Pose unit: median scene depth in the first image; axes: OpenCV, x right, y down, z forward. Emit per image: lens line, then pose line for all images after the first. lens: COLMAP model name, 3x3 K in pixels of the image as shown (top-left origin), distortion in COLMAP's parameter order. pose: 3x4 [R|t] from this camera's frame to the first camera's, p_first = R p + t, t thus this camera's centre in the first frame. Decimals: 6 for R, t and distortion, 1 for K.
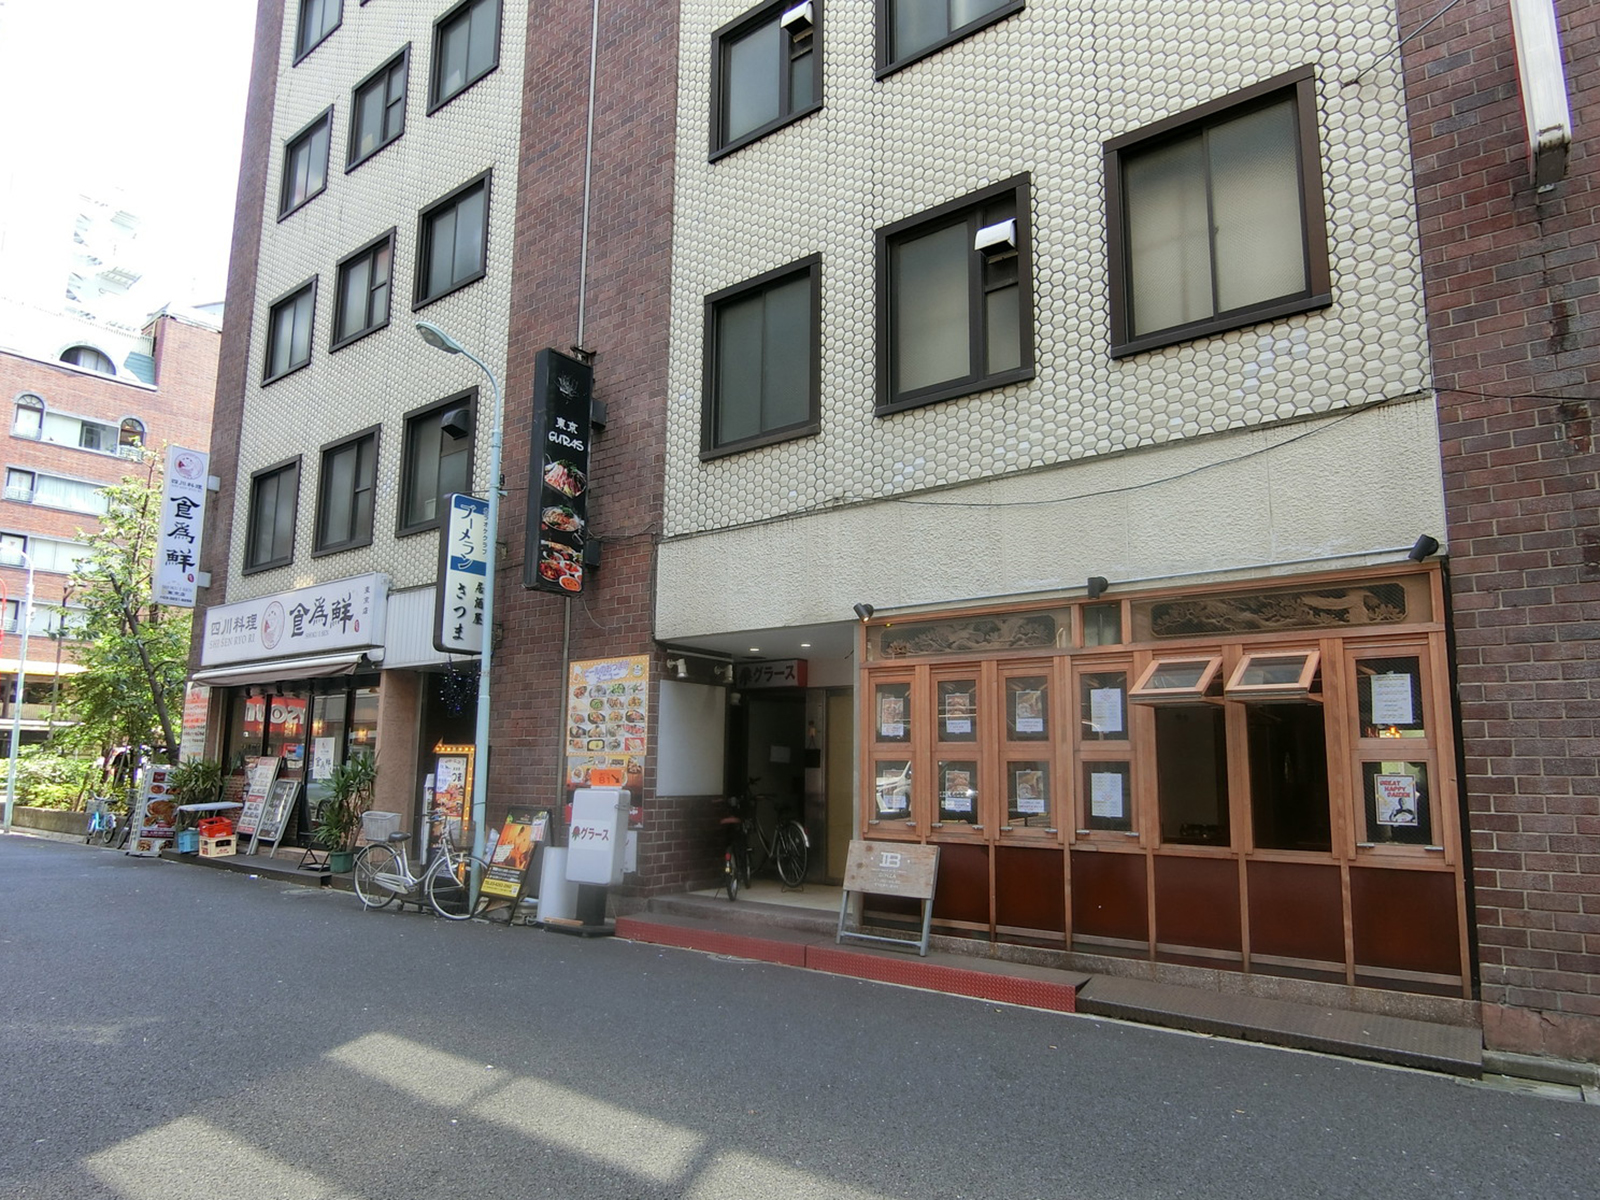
lens RADIAL K [[1109.5, 0, 800.0], [0, 1109.5, 600.0], [0, 0, 1]] dist [-0.010380, -0.005122]
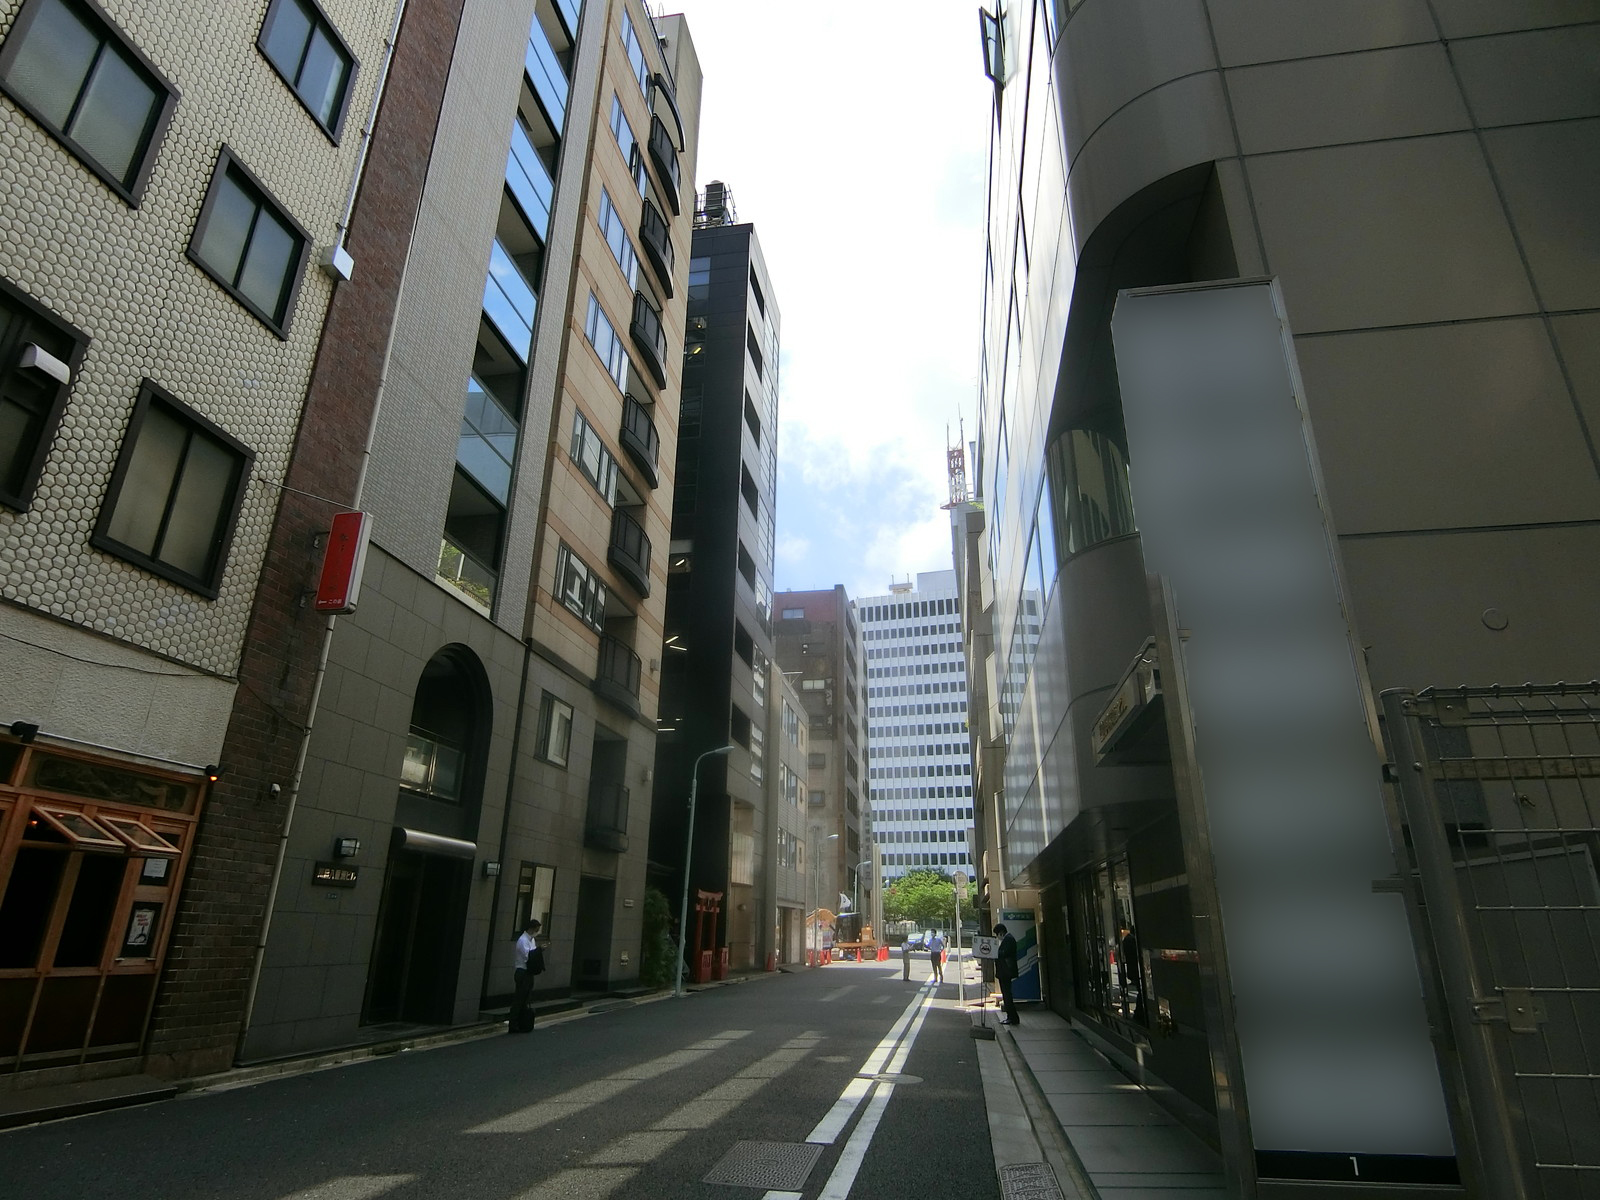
lens RADIAL K [[883.6, 0, 800.0], [0, 883.6, 600.0], [0, 0, 1]] dist [-0.002315, -0.011638]
pose [[-0.521321, 0.280216, 0.806042, -1.020094], [-0.157833, 0.896592, -0.413776, 0.127488], [-0.838638, -0.342930, -0.423185, 0.872058]]
